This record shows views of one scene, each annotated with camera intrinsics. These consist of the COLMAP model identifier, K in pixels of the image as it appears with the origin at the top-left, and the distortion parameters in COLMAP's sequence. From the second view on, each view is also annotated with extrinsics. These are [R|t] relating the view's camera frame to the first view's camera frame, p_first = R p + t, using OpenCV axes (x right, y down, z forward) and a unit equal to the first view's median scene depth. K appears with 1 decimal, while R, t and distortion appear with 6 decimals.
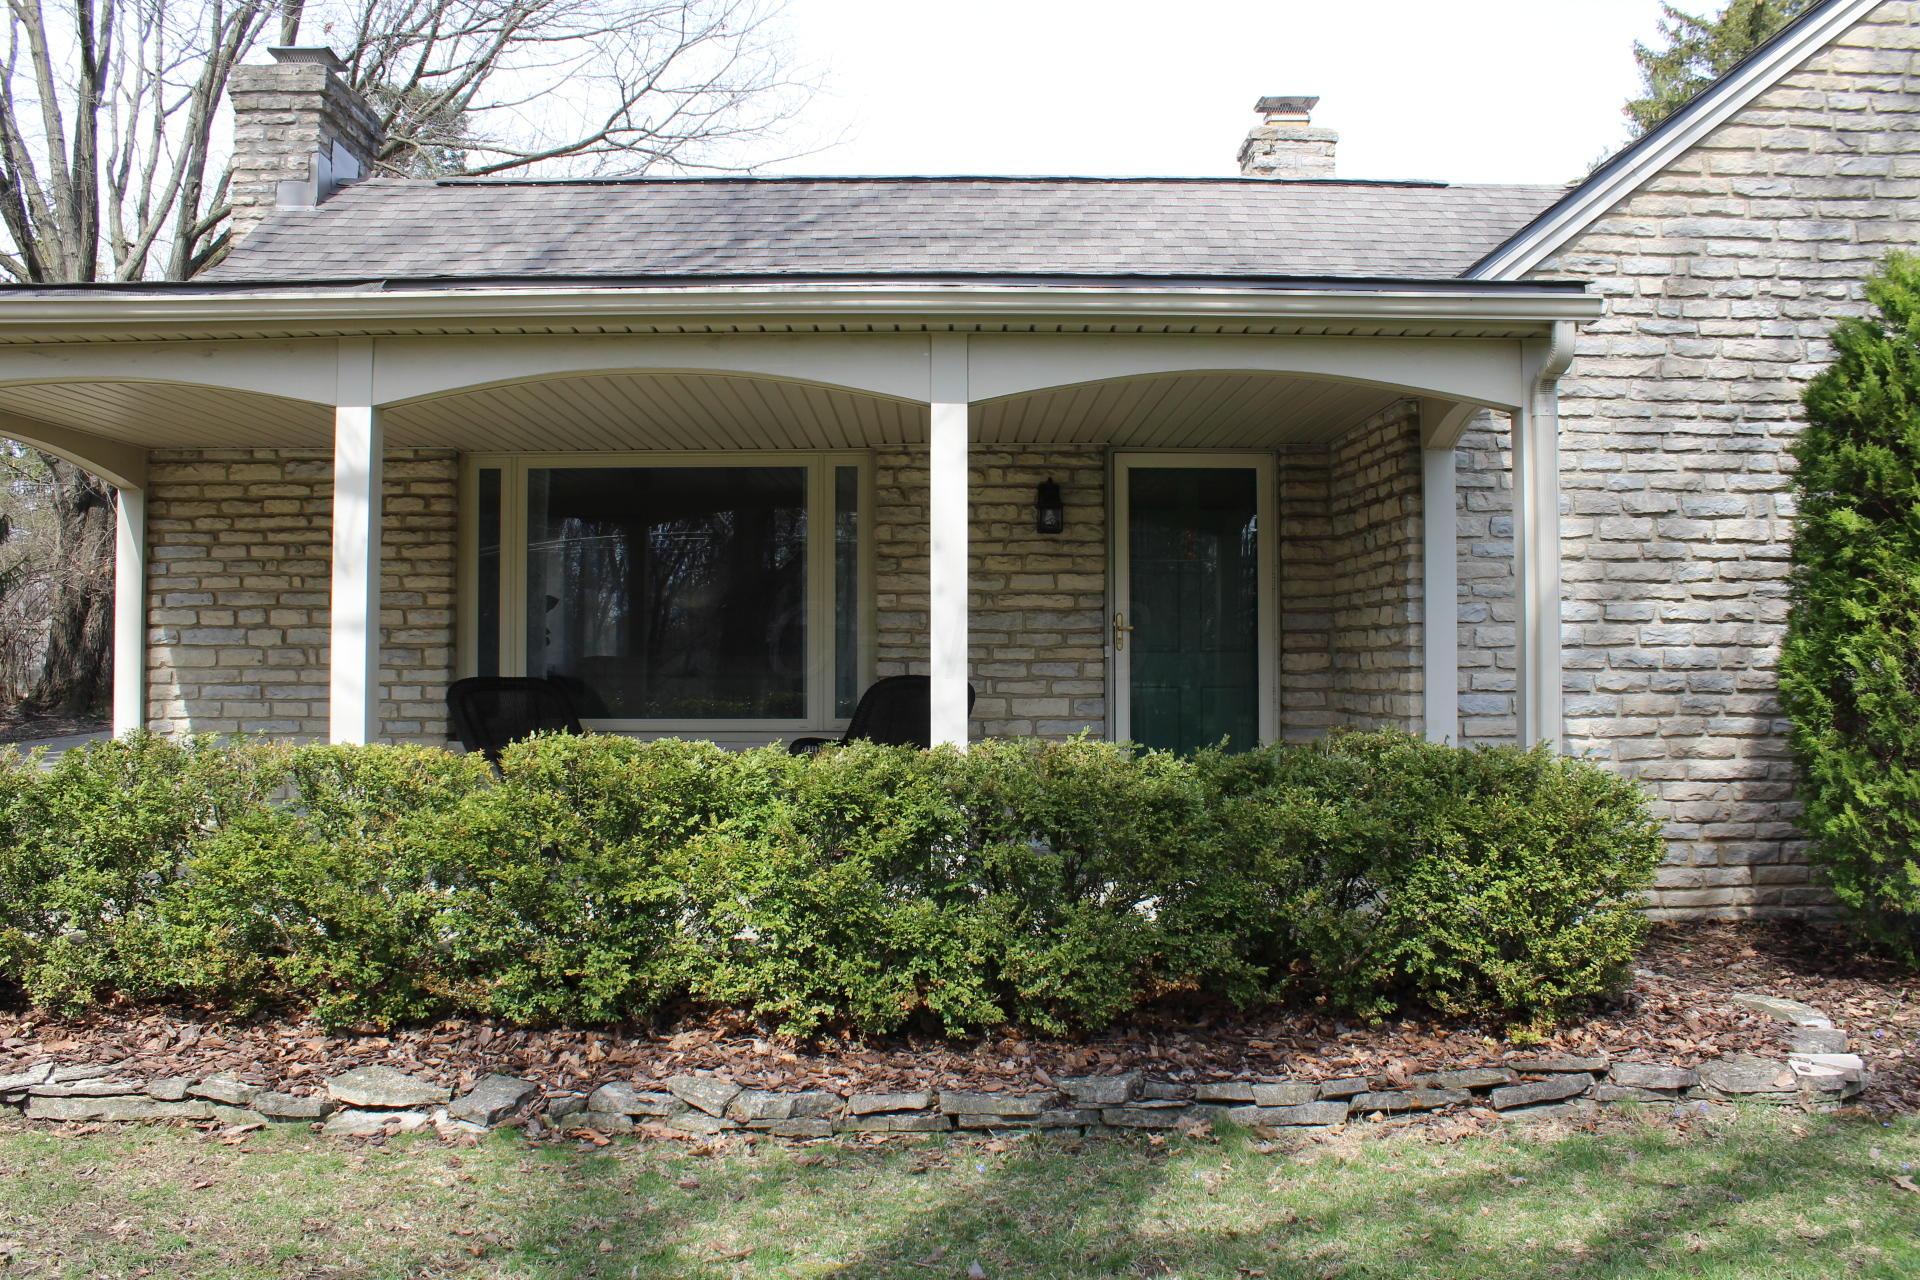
lens RADIAL K [[1578.6, 0, 960.0], [0, 1578.6, 640.0], [0, 0, 1]] dist [-0.151592, 0.122313]
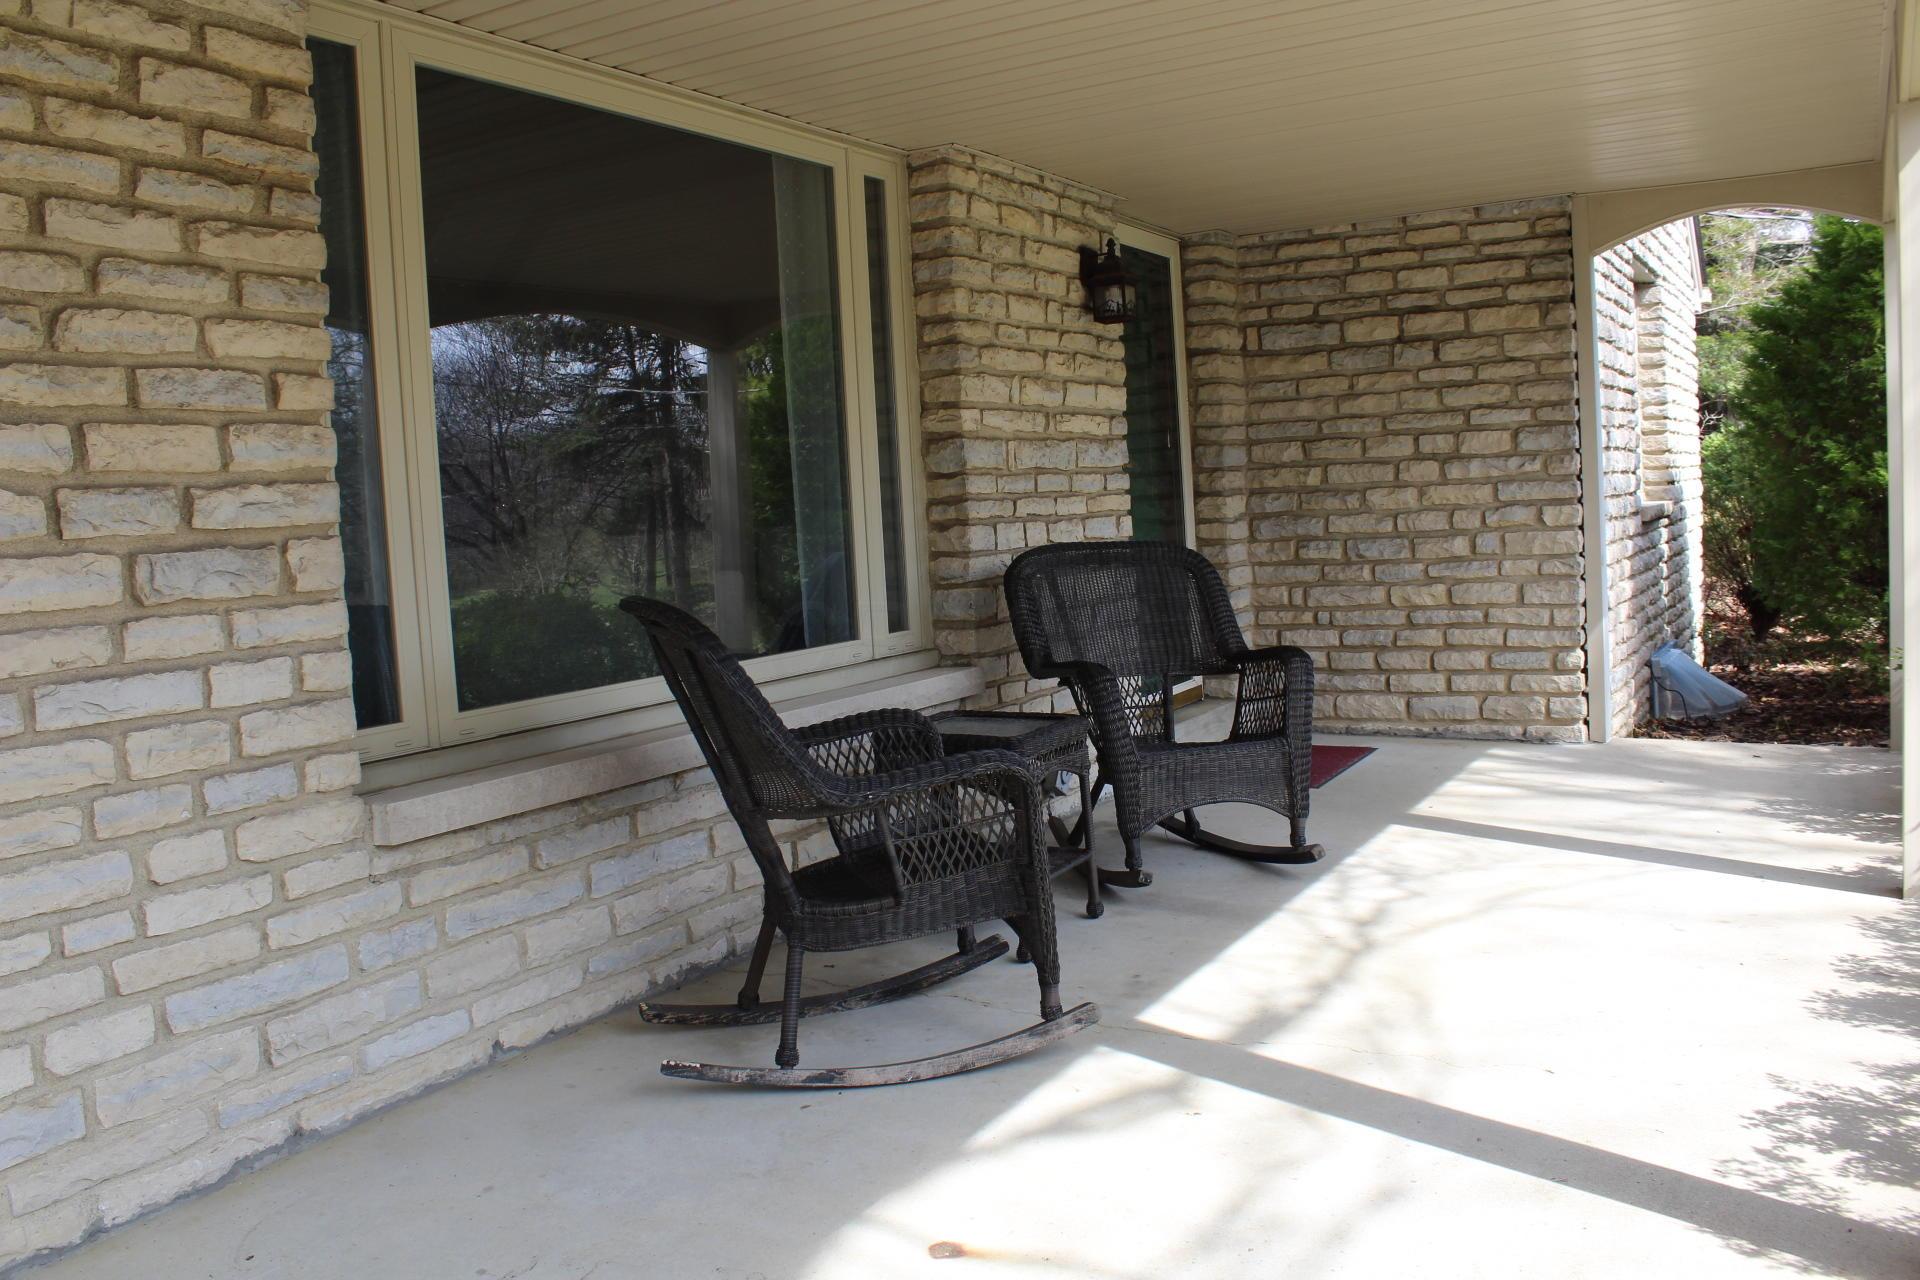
lens RADIAL K [[1578.6, 0, 960.0], [0, 1578.6, 640.0], [0, 0, 1]] dist [-0.151592, 0.122313]
pose [[0.524866, -0.100899, 0.845184, -0.548904], [0.046928, 0.994869, 0.089626, 0.003465], [-0.849890, -0.007379, 0.526908, 0.703770]]
